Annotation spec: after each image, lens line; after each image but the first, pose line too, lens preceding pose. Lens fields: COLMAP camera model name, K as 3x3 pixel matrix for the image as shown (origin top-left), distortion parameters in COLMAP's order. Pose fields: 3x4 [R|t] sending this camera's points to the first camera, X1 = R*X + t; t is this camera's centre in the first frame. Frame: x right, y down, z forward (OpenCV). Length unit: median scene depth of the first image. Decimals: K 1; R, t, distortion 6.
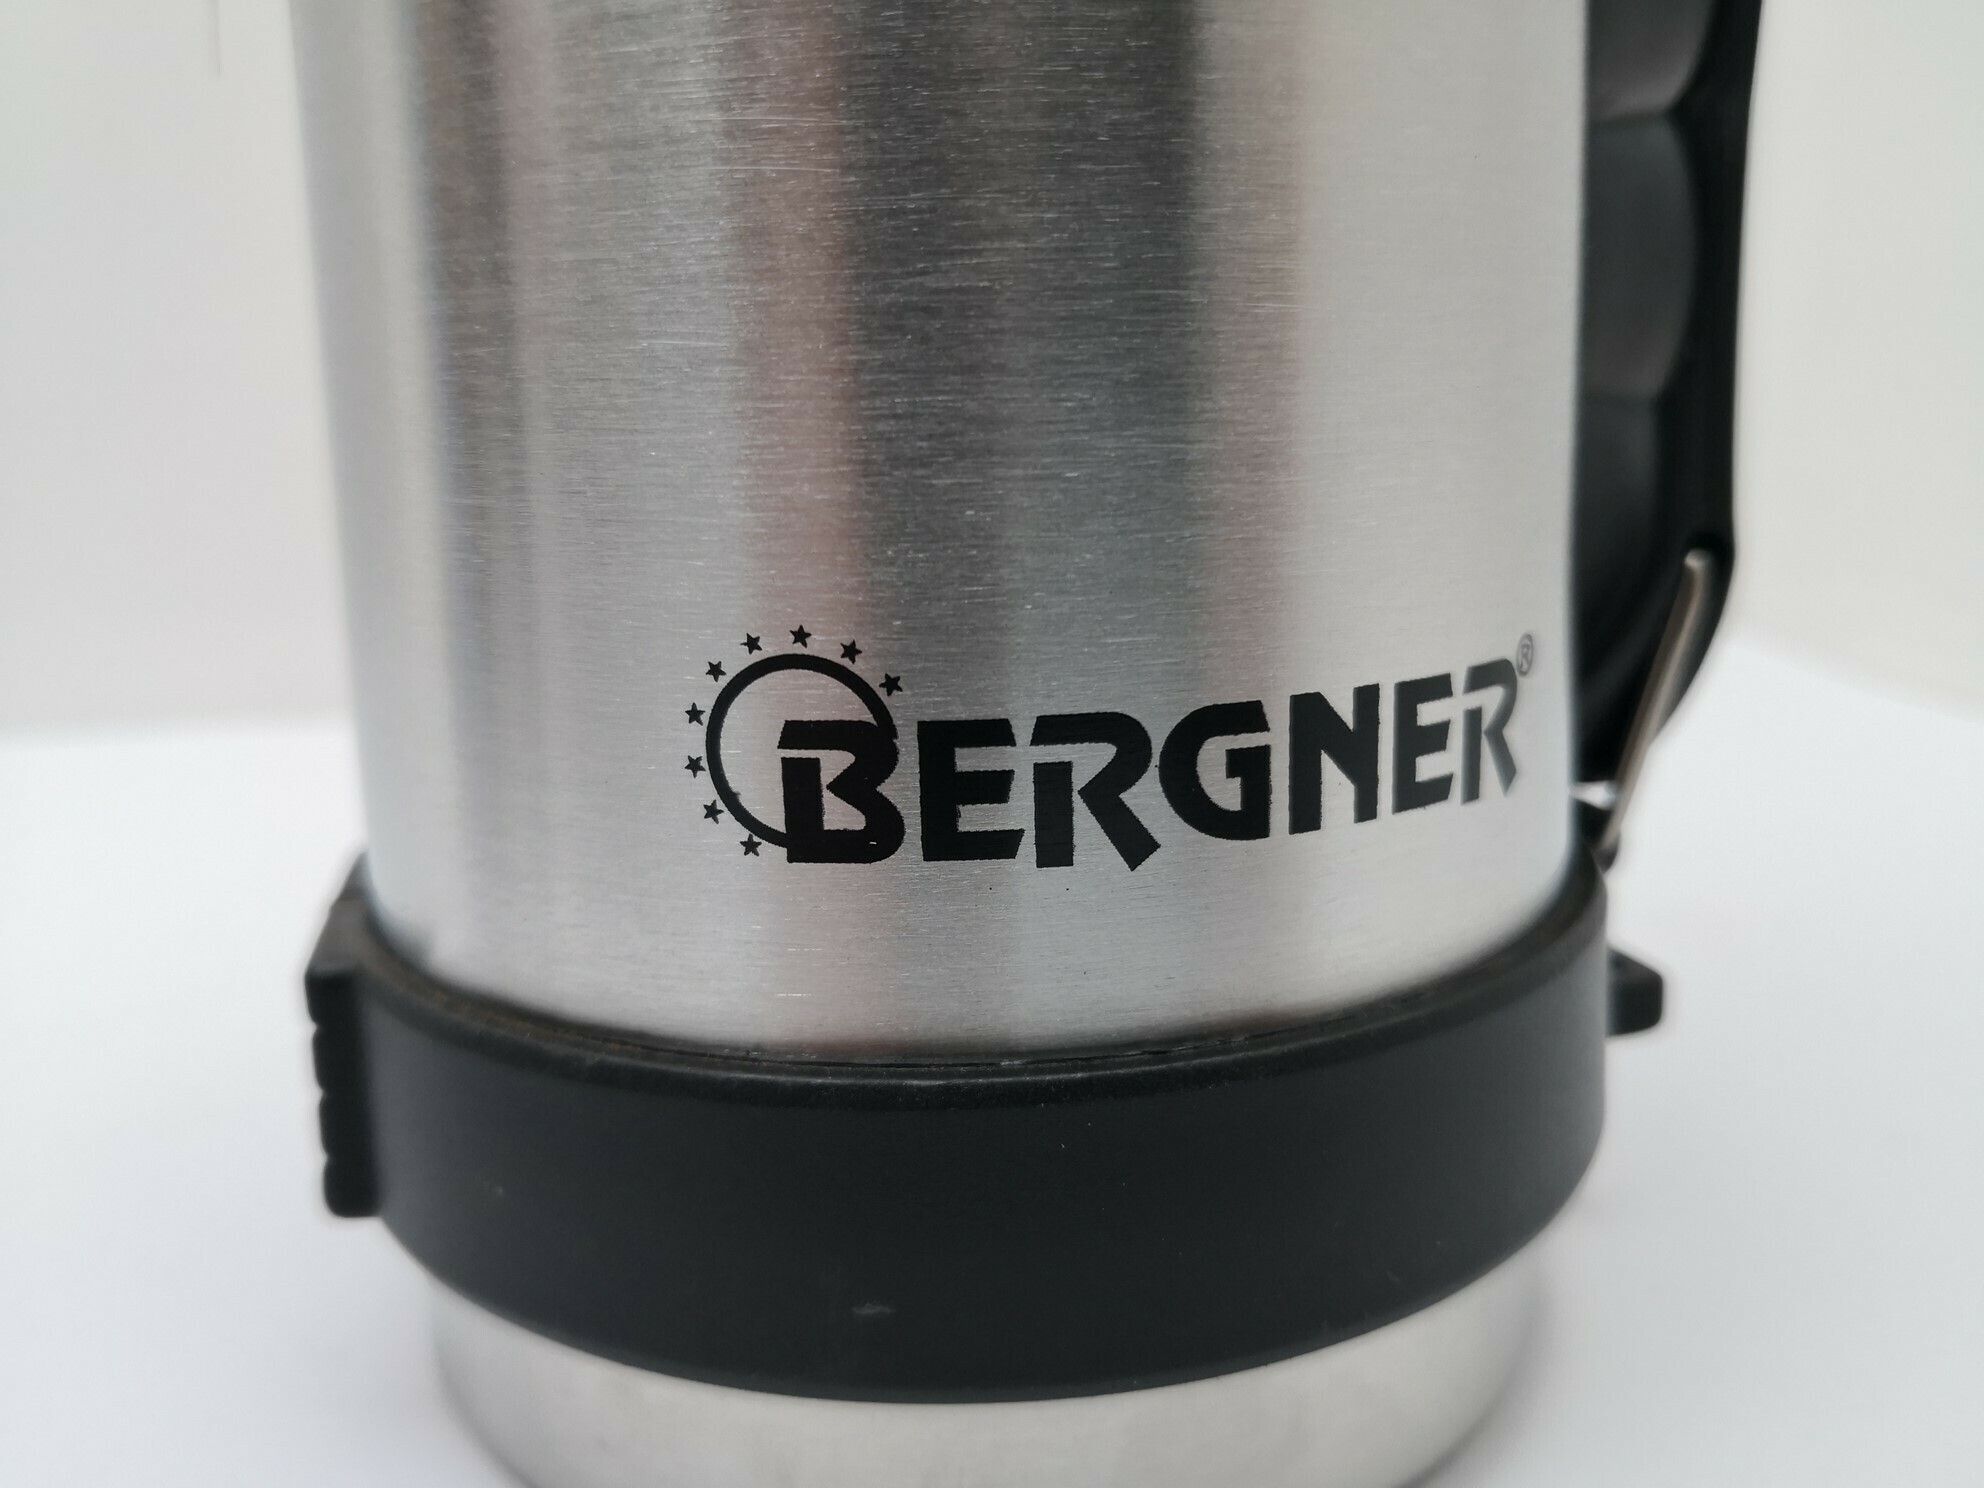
lens RADIAL K [[1835.0, 0, 993.2], [0, 1835.0, 749.4], [0, 0, 1]] dist [0.019008, -0.035026]
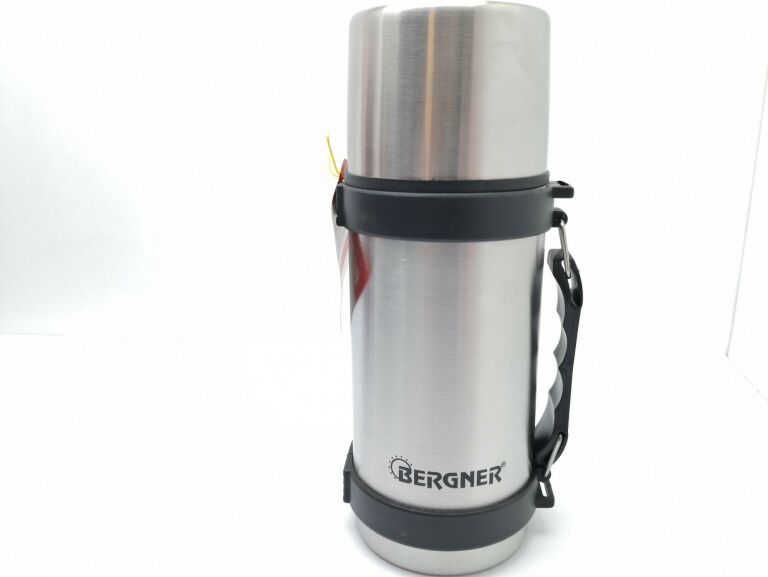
lens RADIAL K [[710.3, 0, 383.1], [0, 710.3, 285.7], [0, 0, 1]] dist [0.019008, -0.035026]
pose [[0.949469, 0.113316, -0.292690, 0.663248], [-0.090786, 0.991841, 0.089490, -1.097577], [0.300443, -0.058396, 0.952011, -2.038898]]
